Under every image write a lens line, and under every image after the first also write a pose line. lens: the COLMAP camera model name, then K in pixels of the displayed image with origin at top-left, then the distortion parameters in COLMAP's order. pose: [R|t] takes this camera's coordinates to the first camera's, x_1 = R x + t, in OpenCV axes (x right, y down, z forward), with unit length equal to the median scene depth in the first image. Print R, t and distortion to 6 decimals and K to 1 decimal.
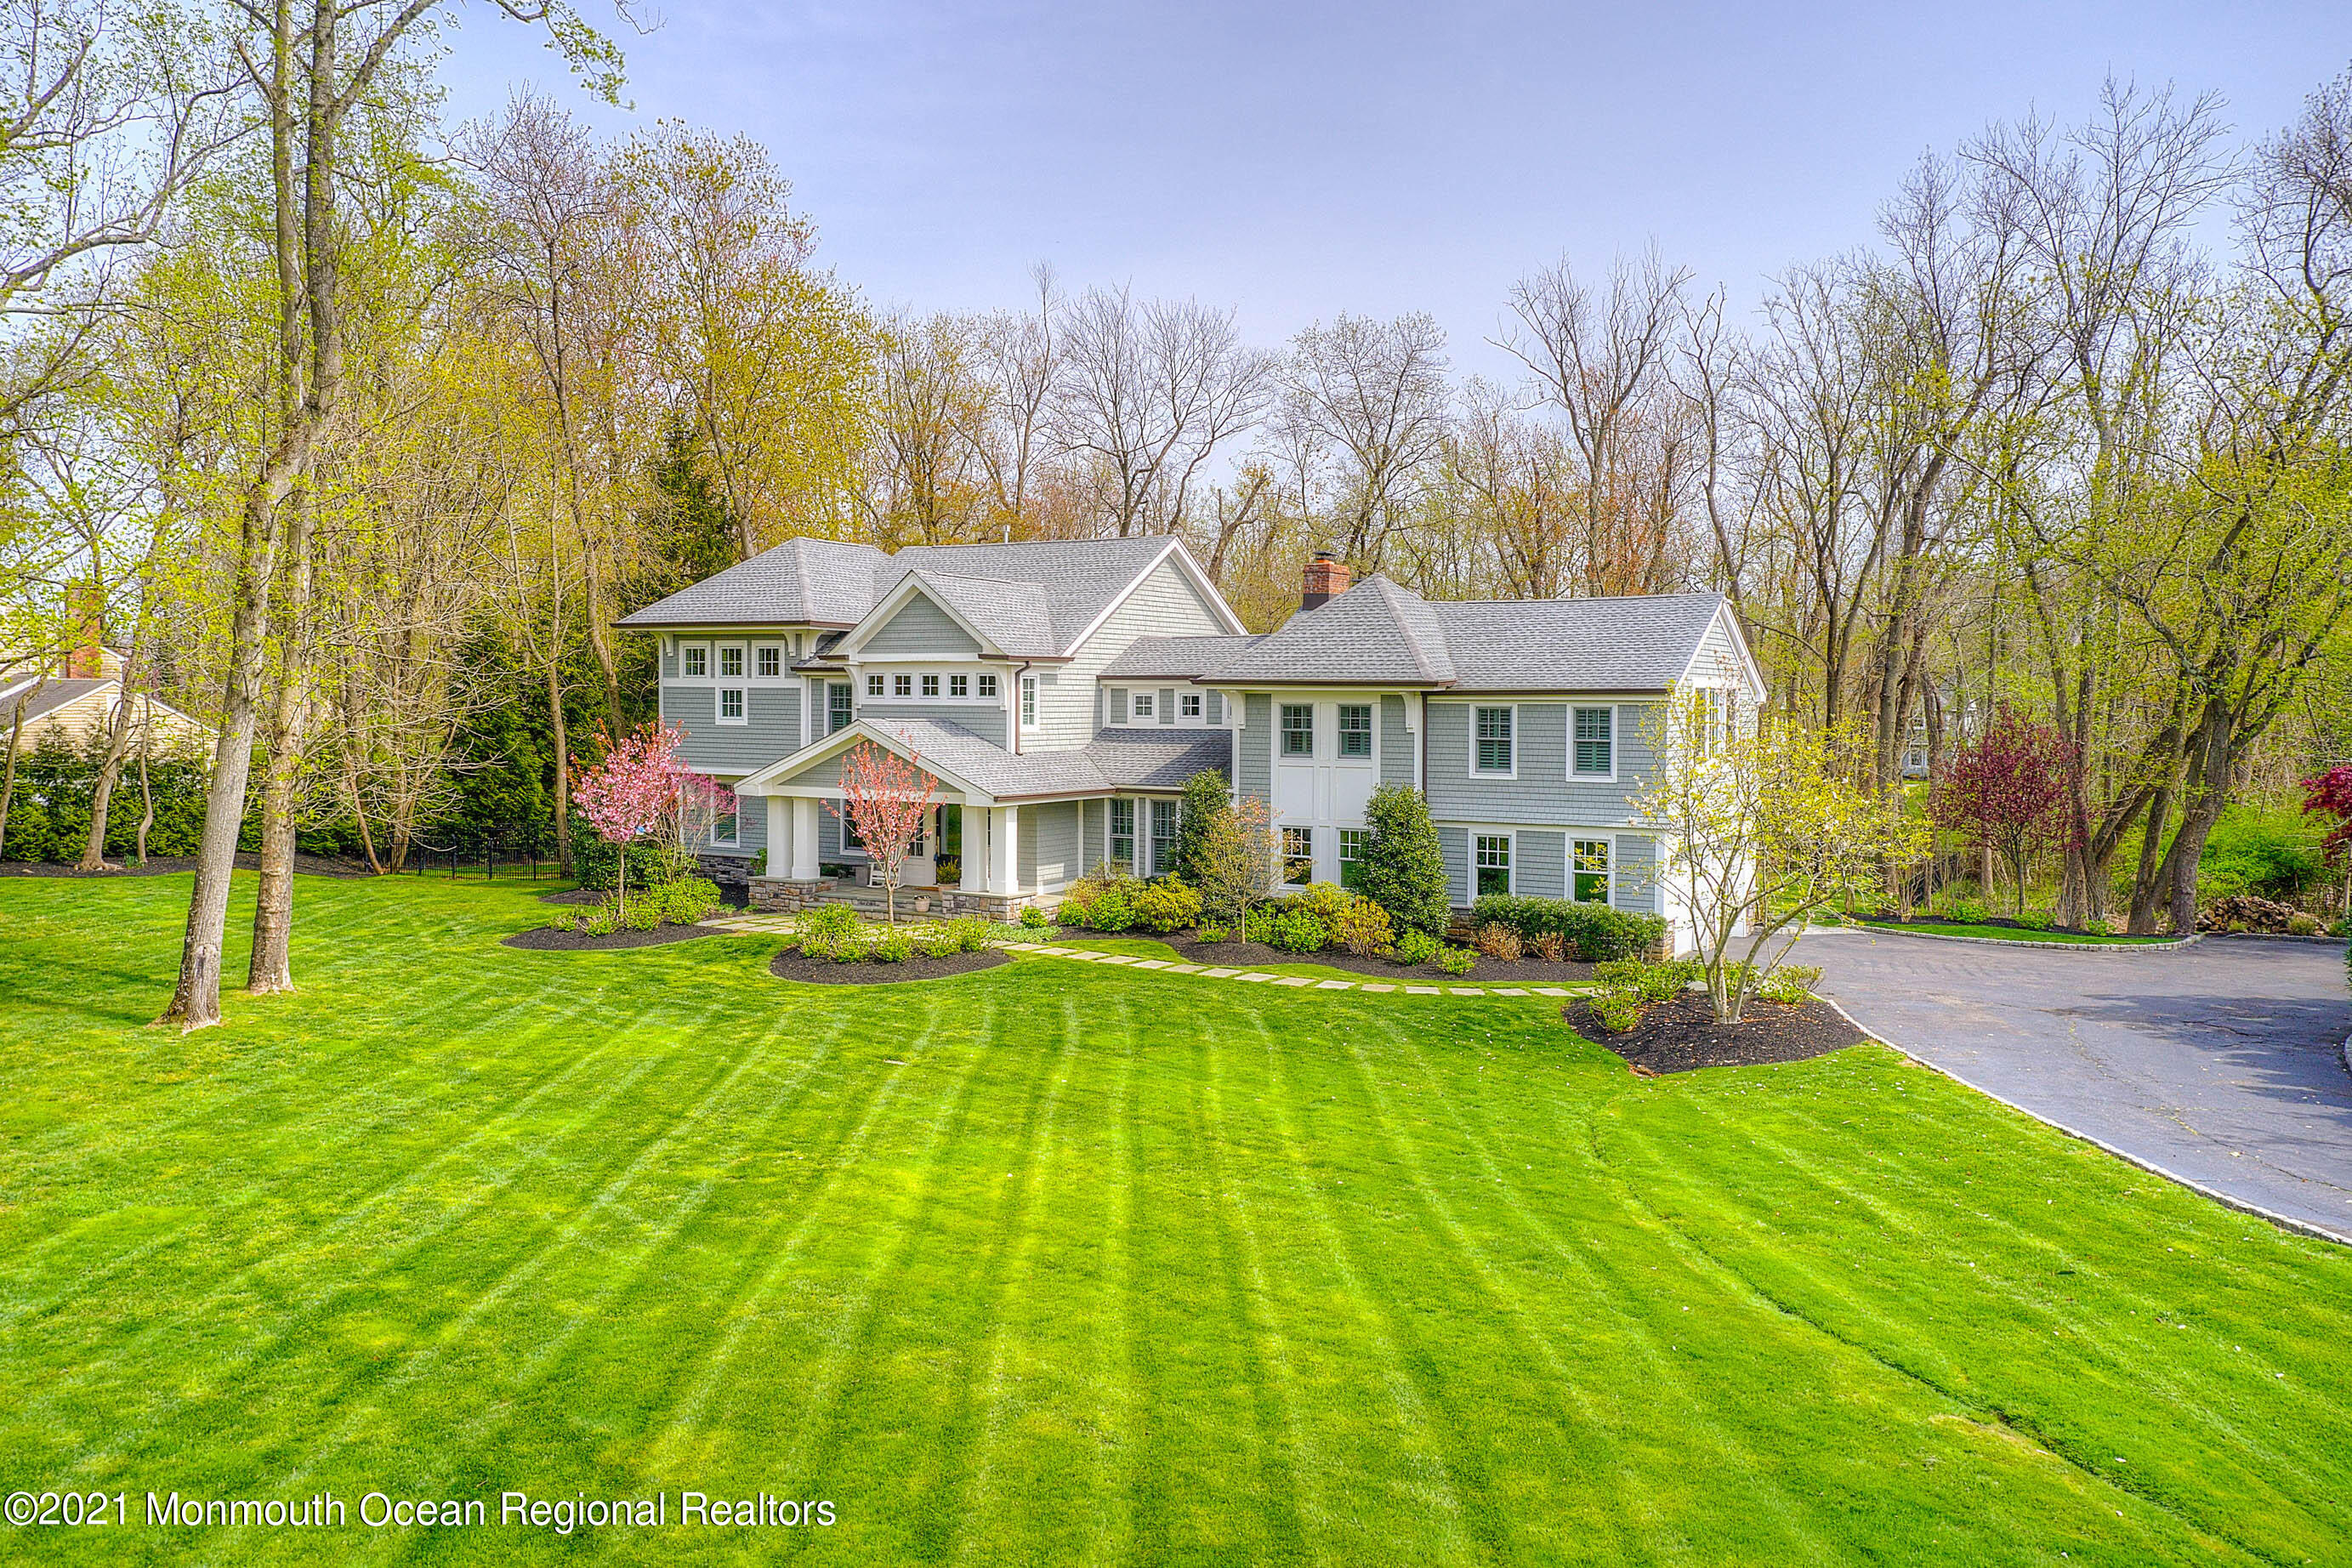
lens RADIAL K [[1866.9, 0, 1169.1], [0, 1866.9, 753.2], [0, 0, 1]] dist [0.021550, 0.038766]
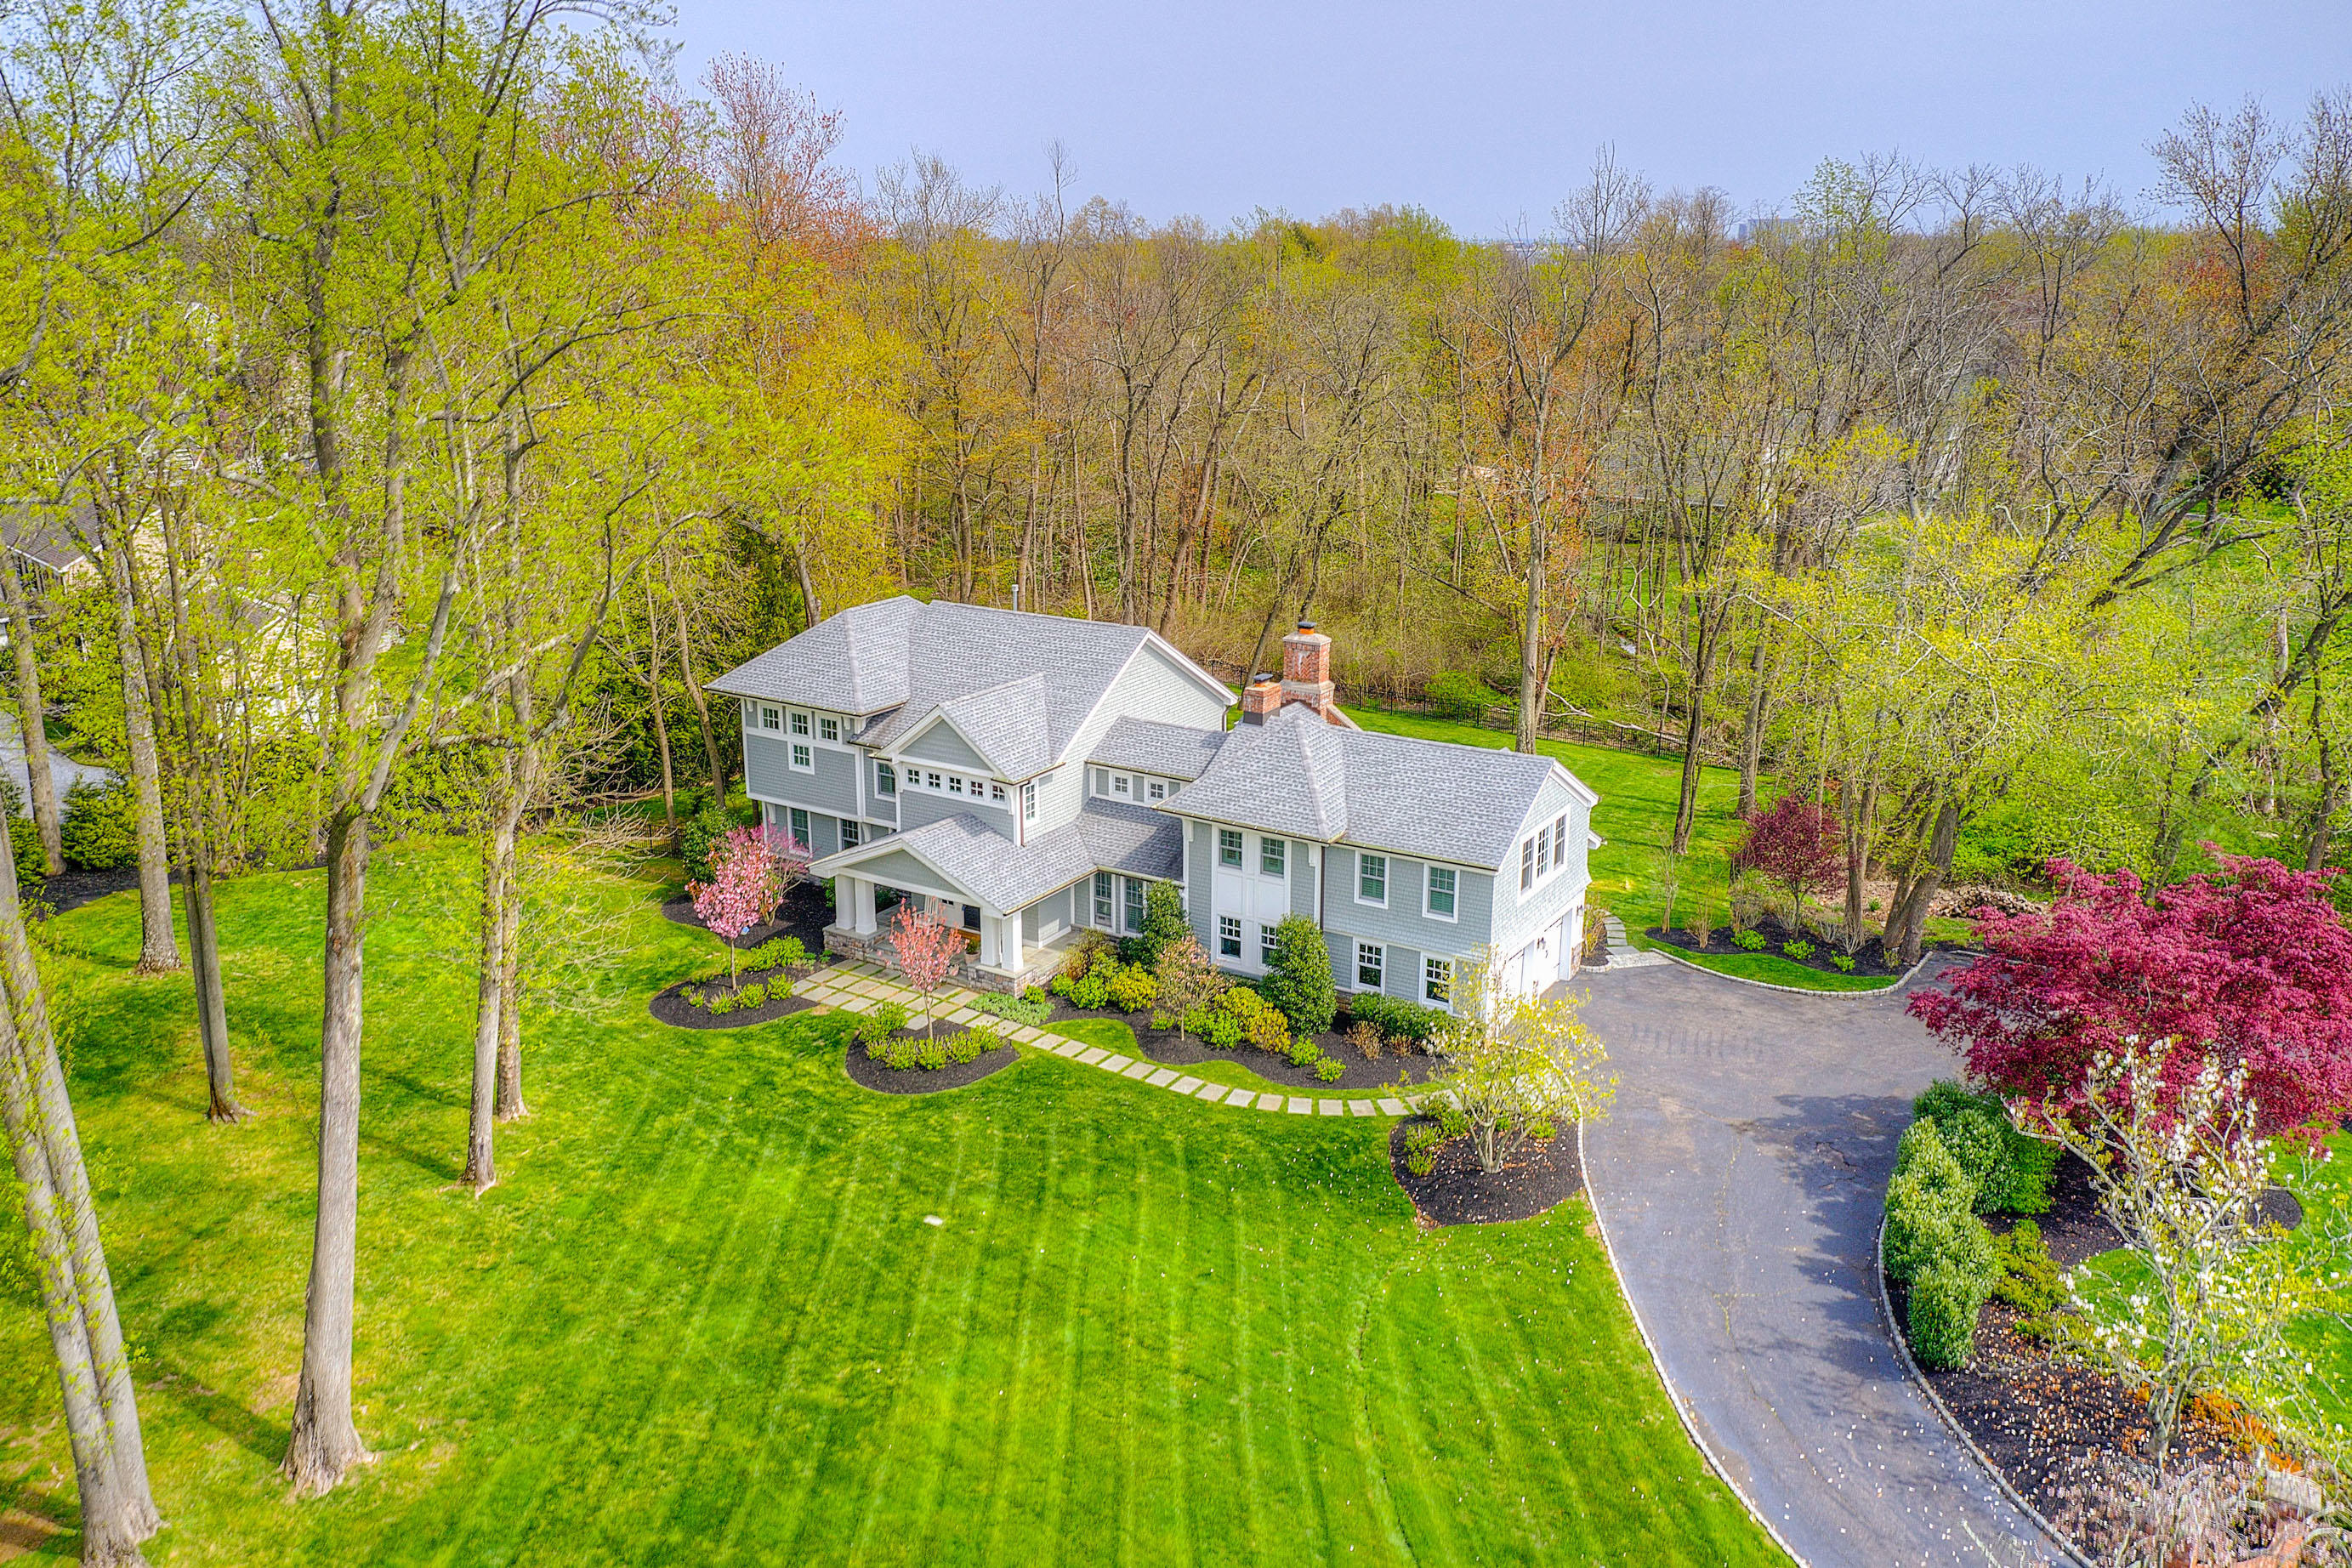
lens RADIAL K [[1866.9, 0, 1169.1], [0, 1866.9, 753.2], [0, 0, 1]] dist [0.021550, 0.038766]
pose [[0.999694, 0.002380, -0.024617, 0.057126], [0.003514, 0.971591, 0.236641, -0.392153], [0.024480, -0.236655, 0.971285, -0.274154]]
